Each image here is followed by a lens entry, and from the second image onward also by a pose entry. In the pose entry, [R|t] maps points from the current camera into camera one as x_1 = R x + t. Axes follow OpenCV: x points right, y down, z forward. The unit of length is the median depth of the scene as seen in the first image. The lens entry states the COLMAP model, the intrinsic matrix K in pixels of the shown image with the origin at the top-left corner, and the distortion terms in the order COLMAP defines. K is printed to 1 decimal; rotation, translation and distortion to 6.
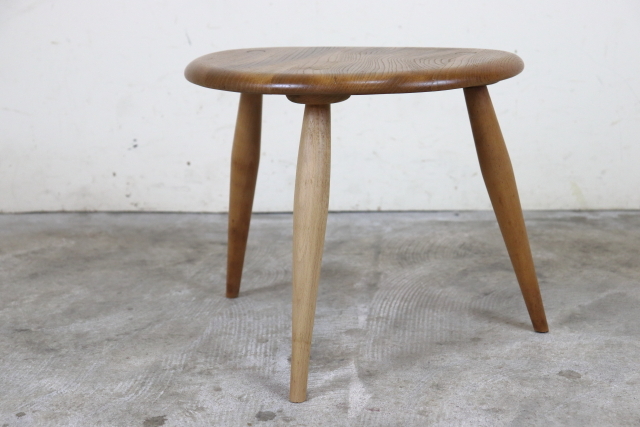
lens RADIAL K [[1215.9, 0, 319.5], [0, 1215.9, 210.6], [0, 0, 1]] dist [0.225712, 0.000000]
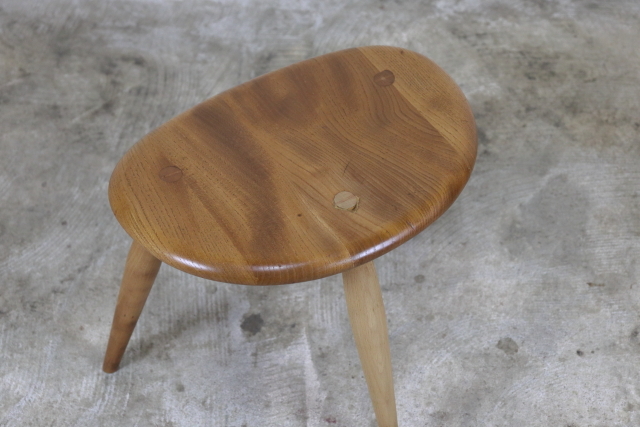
lens RADIAL K [[1567.7, 0, 323.1], [0, 1567.7, 211.8], [0, 0, 1]] dist [0.463302, 0.000000]
pose [[0.995064, -0.062305, 0.077232, -0.047510], [0.011136, 0.843508, 0.537001, -0.599590], [-0.098604, -0.533490, 0.840039, -0.067045]]
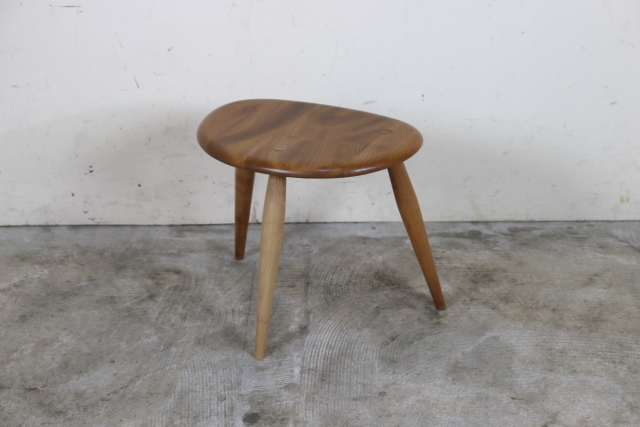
lens RADIAL K [[1567.7, 0, 321.0], [0, 1567.7, 209.9], [0, 0, 1]] dist [0.463302, 0.000000]
pose [[0.997996, -0.024026, 0.058531, -0.032129], [0.011445, 0.978387, 0.206465, -0.410569], [-0.062226, -0.205382, 0.976702, -0.584000]]
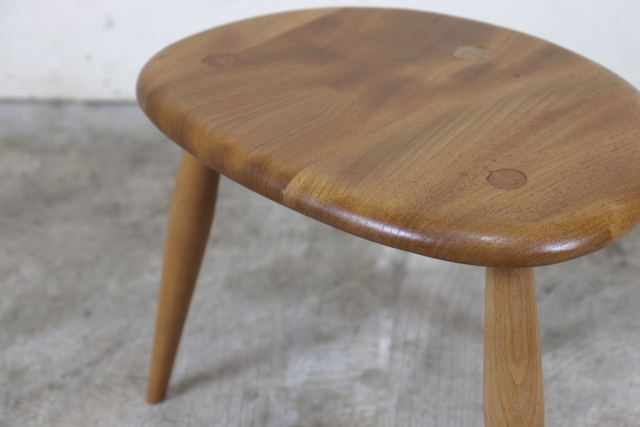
lens RADIAL K [[1074.6, 0, 321.9], [0, 1074.6, 219.9], [0, 0, 1]] dist [0.148239, 0.000000]
pose [[0.999096, -0.004013, -0.042317, 0.024143], [0.016358, 0.955161, 0.295635, -0.179259], [0.039233, -0.296060, 0.954363, 0.365904]]
